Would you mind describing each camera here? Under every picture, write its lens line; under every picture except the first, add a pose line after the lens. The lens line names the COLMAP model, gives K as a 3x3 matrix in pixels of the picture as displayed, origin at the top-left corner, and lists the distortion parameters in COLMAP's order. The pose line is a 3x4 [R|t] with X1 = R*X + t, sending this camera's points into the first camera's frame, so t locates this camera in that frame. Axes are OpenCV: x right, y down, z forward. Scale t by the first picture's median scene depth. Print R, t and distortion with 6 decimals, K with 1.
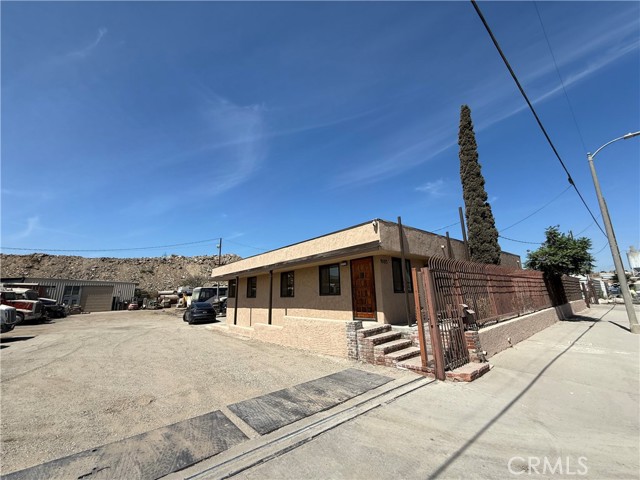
lens RADIAL K [[255.3, 0, 318.6], [0, 255.3, 239.8], [0, 0, 1]] dist [-0.001250, 0.000118]
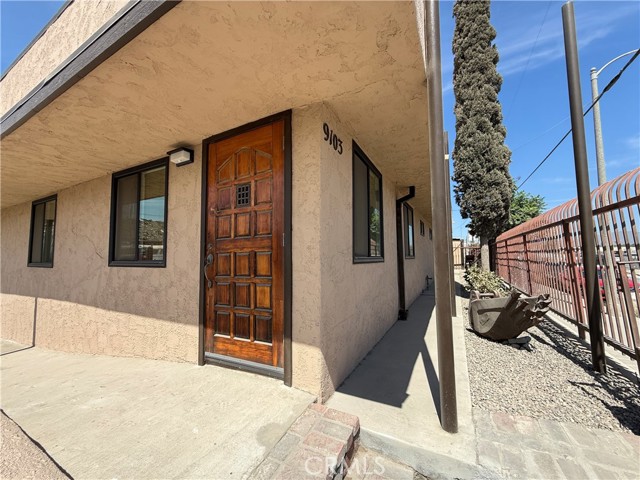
lens RADIAL K [[255.3, 0, 318.6], [0, 255.3, 239.8], [0, 0, 1]] dist [-0.001250, 0.000118]
pose [[0.925162, 0.041751, 0.377269, 0.141939], [-0.095248, 0.987666, 0.124272, 0.140543], [-0.367427, -0.150906, 0.917728, 0.707626]]
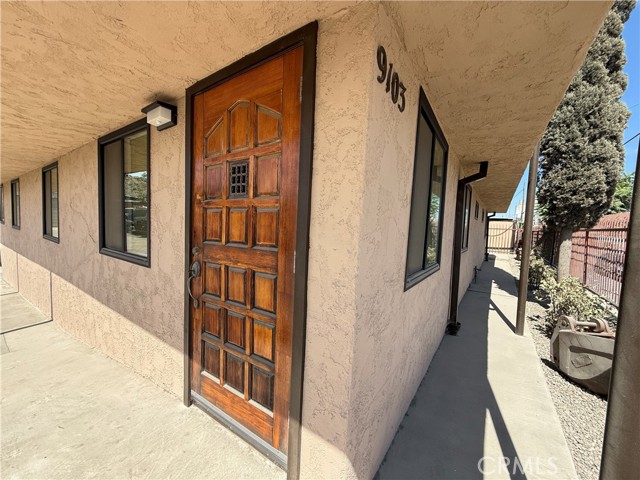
lens RADIAL K [[255.3, 0, 318.6], [0, 255.3, 239.8], [0, 0, 1]] dist [-0.001250, 0.000118]
pose [[0.960916, 0.049867, 0.272310, 0.172581], [-0.122997, 0.958130, 0.258570, 0.124404], [-0.248015, -0.281958, 0.926816, 0.799416]]
